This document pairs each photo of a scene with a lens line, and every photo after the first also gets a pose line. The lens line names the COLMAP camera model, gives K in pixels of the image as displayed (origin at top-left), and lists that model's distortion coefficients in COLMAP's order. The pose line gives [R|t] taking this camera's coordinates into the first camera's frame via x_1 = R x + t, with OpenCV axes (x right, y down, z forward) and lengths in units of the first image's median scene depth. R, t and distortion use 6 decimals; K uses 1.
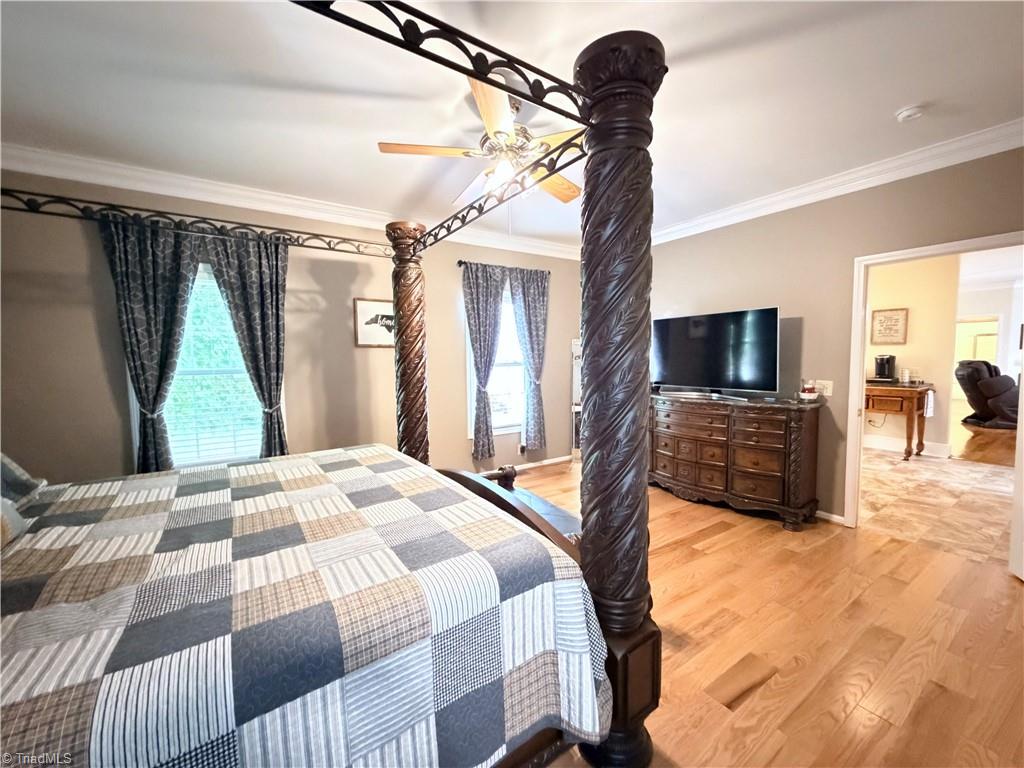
lens RADIAL K [[405.8, 0, 512.0], [0, 405.8, 384.0], [0, 0, 1]] dist [0.002782, 0.000184]
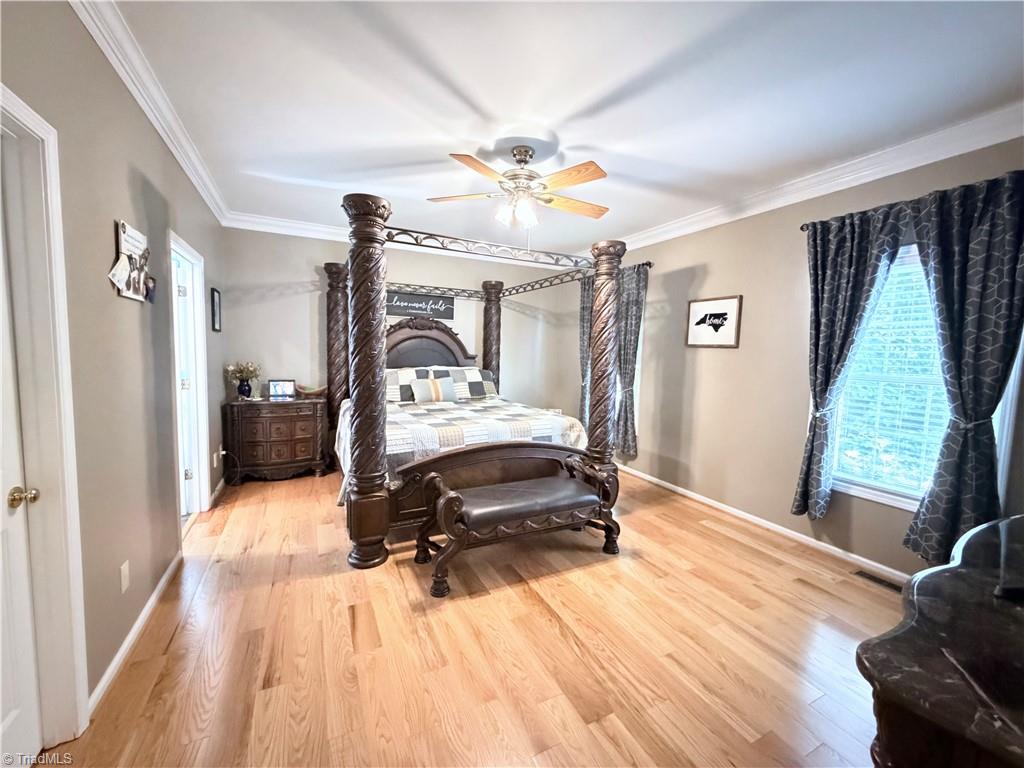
lens RADIAL K [[405.8, 0, 512.0], [0, 405.8, 384.0], [0, 0, 1]] dist [0.002782, 0.000184]
pose [[-0.127933, 0.098551, -0.986874, 0.757972], [-0.089172, 0.989878, 0.110411, -0.073175], [0.987766, 0.102127, -0.117850, 0.699070]]
